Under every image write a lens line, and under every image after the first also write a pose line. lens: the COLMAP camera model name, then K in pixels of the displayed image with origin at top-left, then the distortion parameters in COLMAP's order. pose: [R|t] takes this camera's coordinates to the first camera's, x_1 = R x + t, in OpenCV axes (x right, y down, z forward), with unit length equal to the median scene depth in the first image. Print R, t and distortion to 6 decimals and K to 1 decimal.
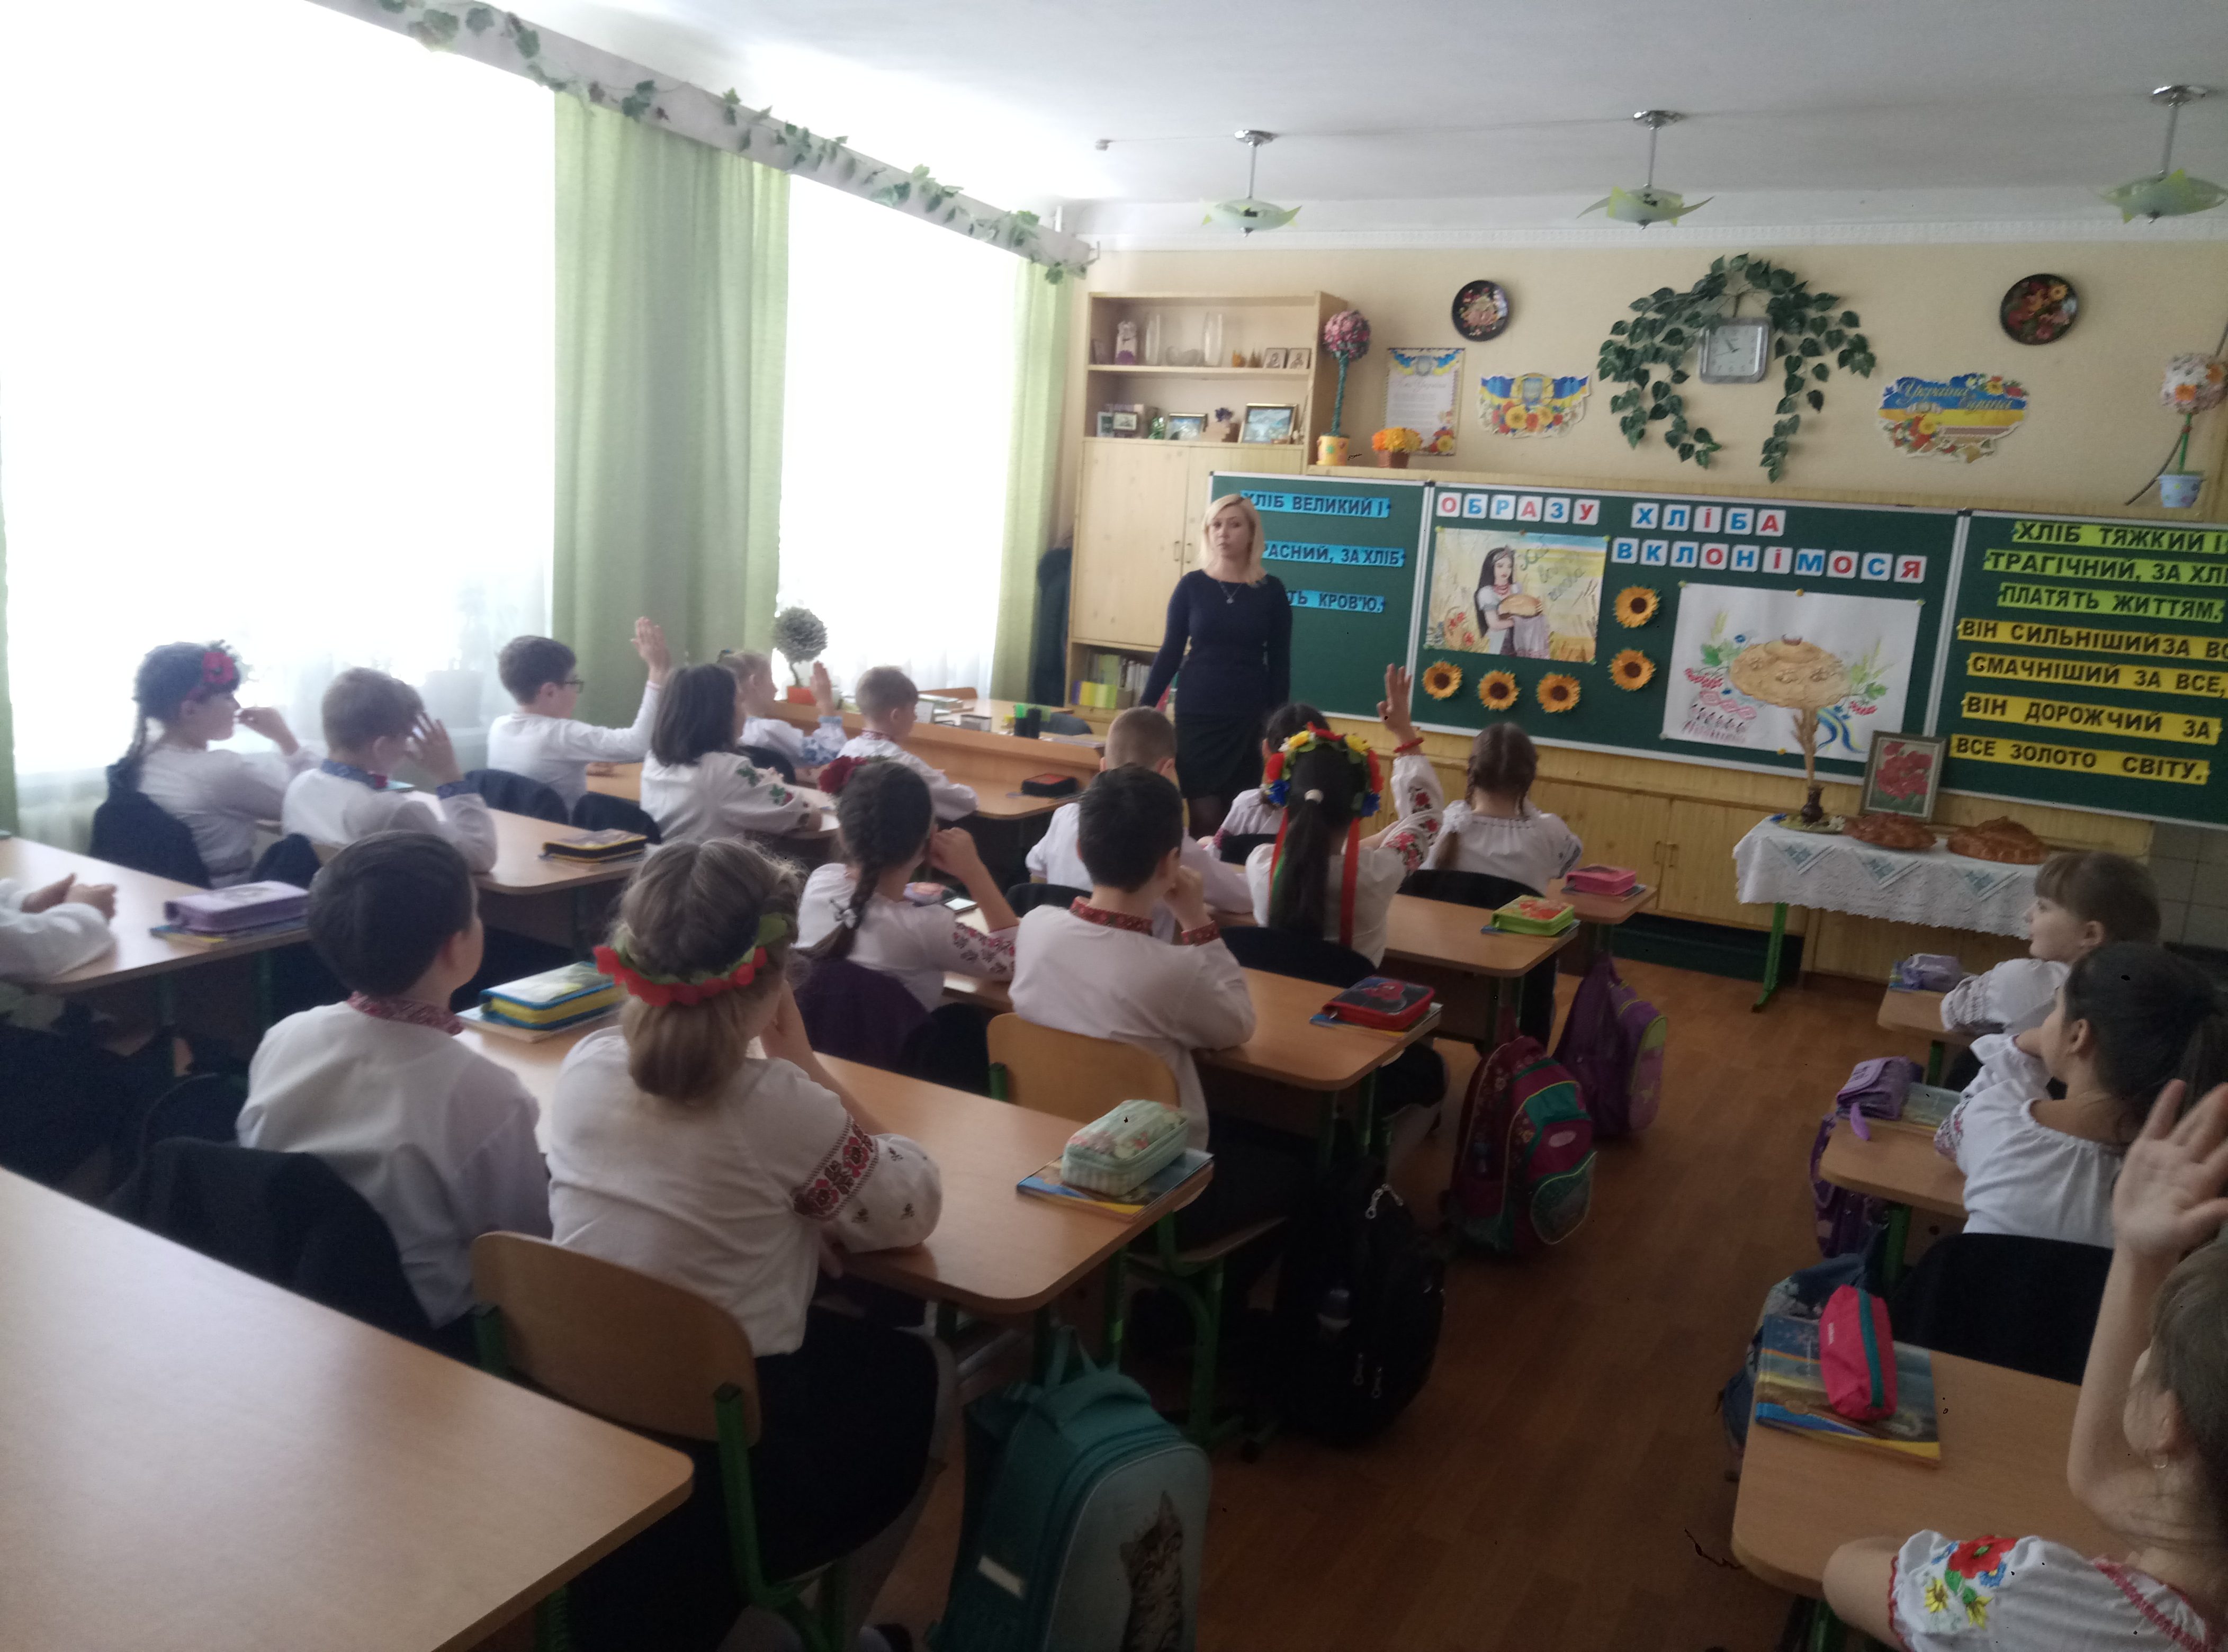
lens RADIAL K [[1668.4, 0, 1122.2], [0, 1668.4, 818.1], [0, 0, 1]] dist [0.021655, -0.006894]
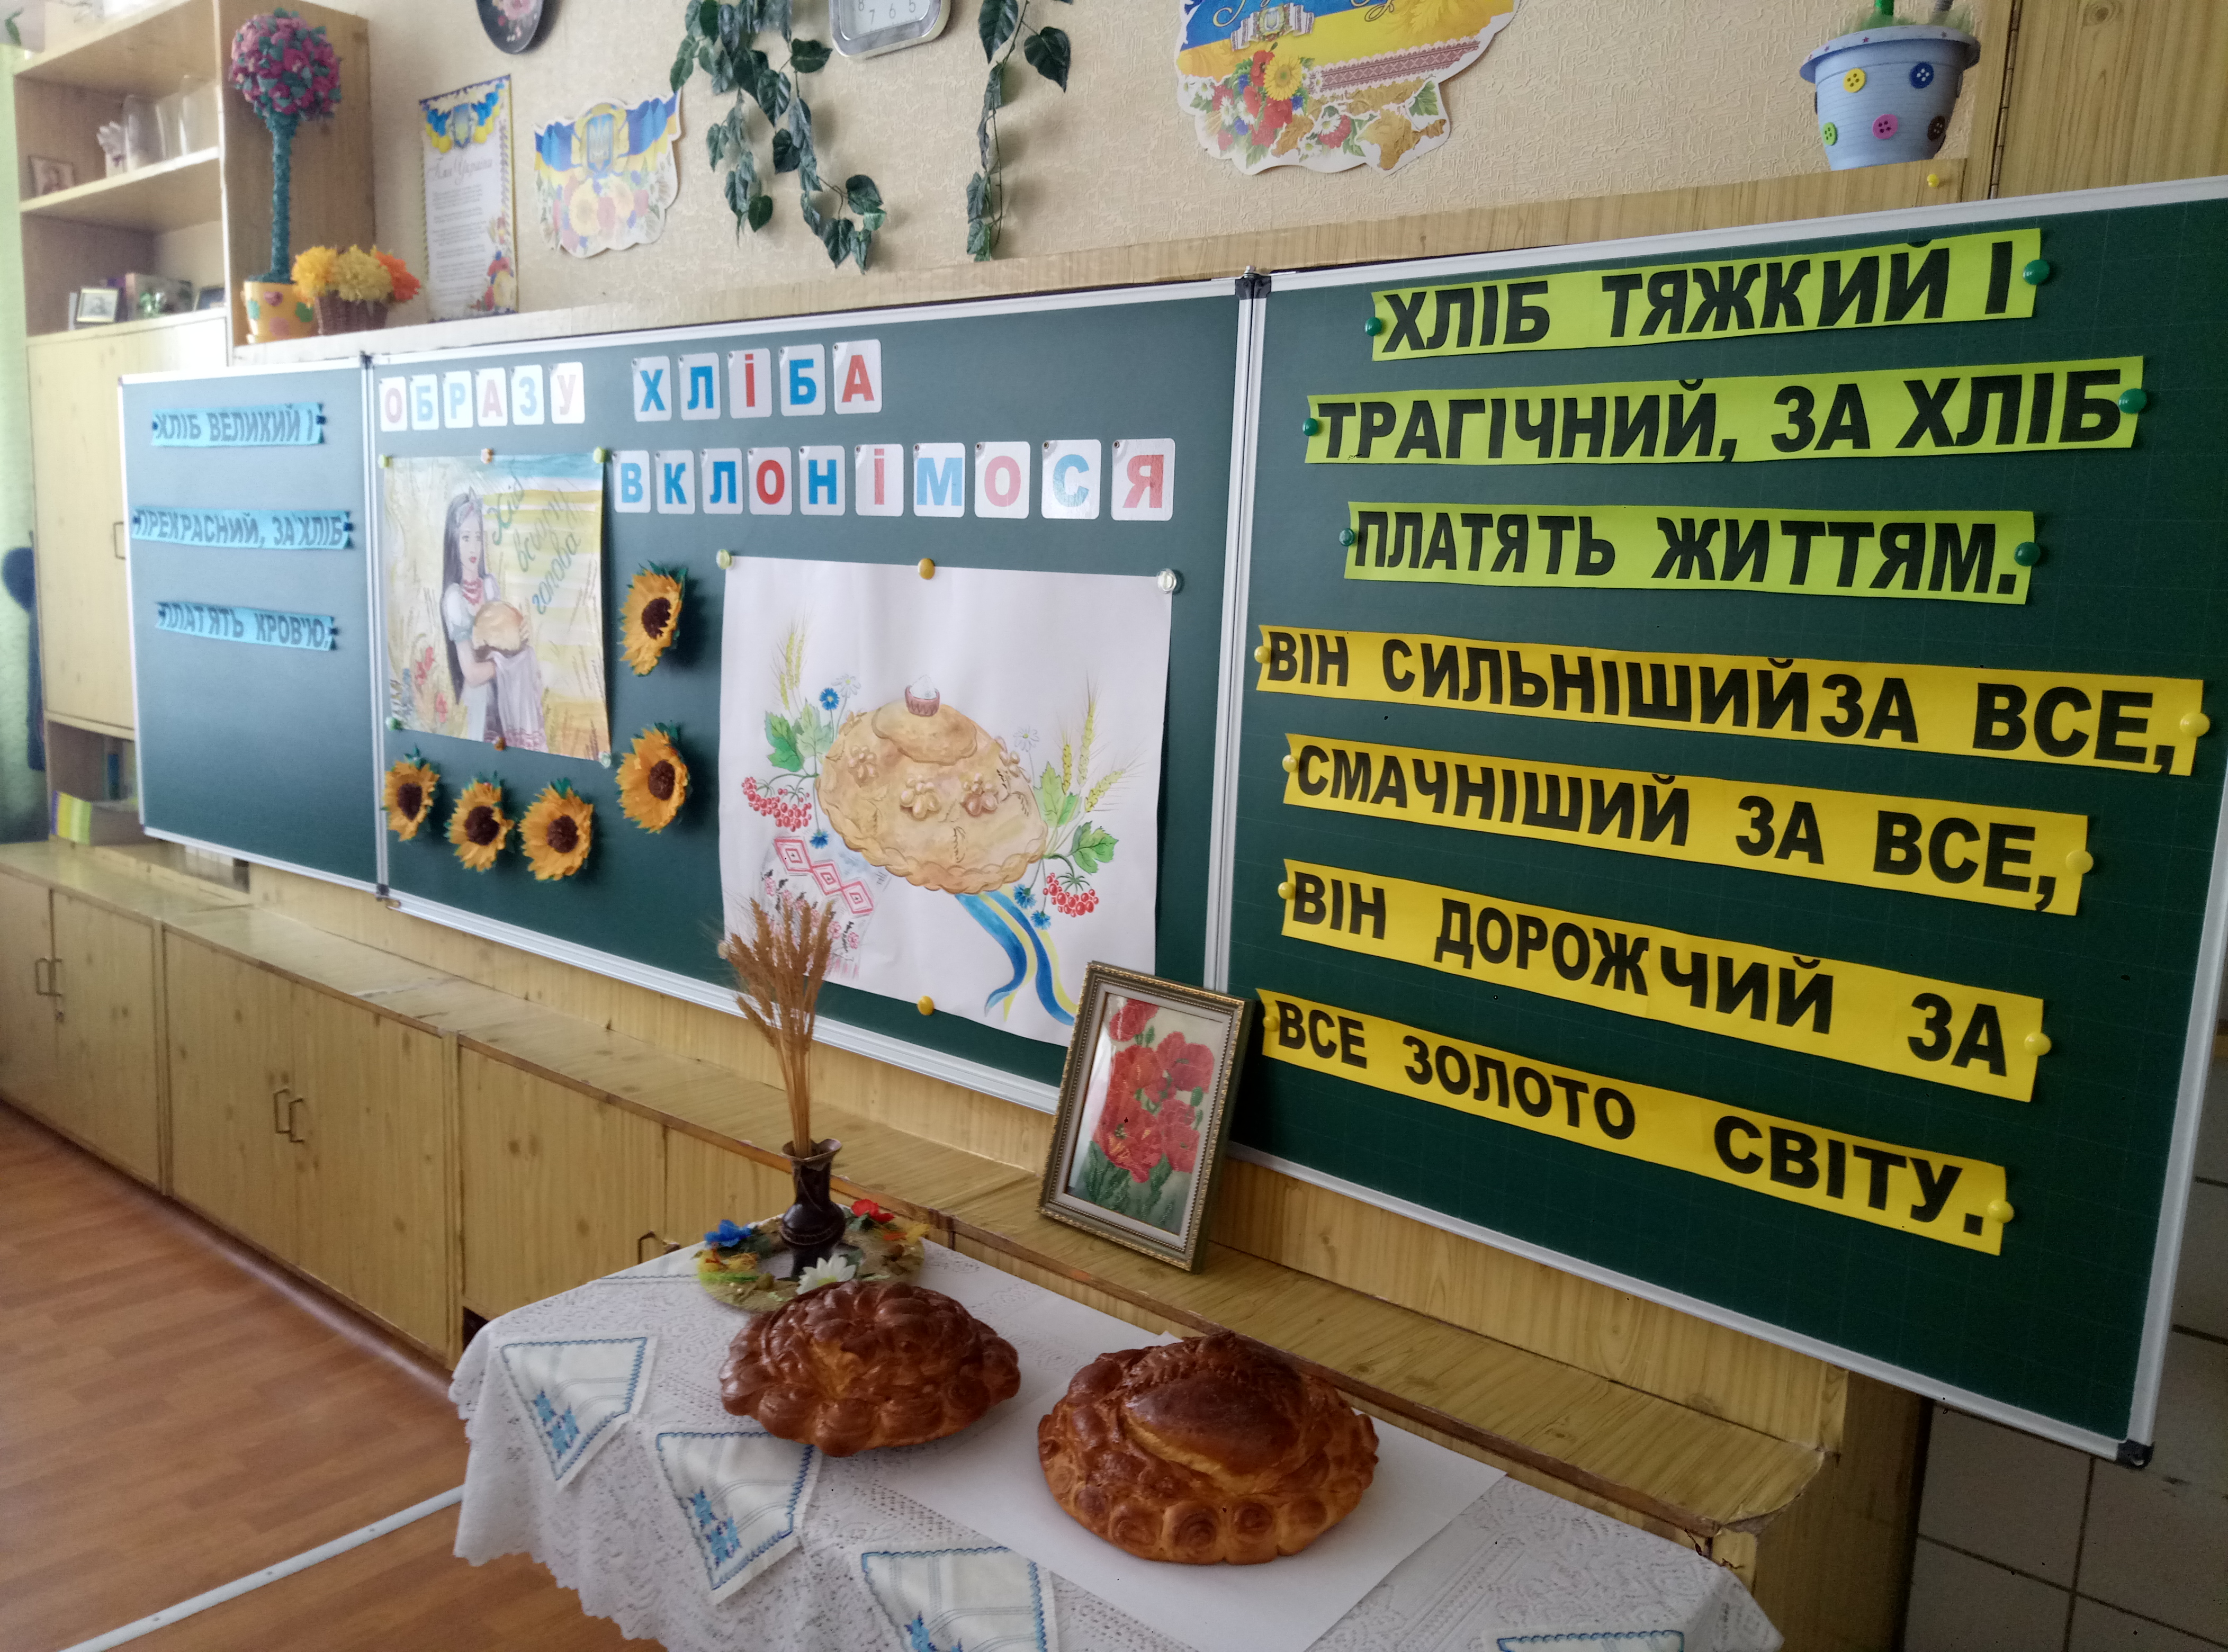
lens RADIAL K [[1654.1, 0, 1114.4], [0, 1654.1, 837.3], [0, 0, 1]] dist [0.046279, -0.064171]
pose [[0.984838, -0.000298, -0.173474, 0.496071], [-0.004948, 0.999543, -0.029808, -0.065818], [0.173404, 0.030215, 0.984387, 0.650060]]
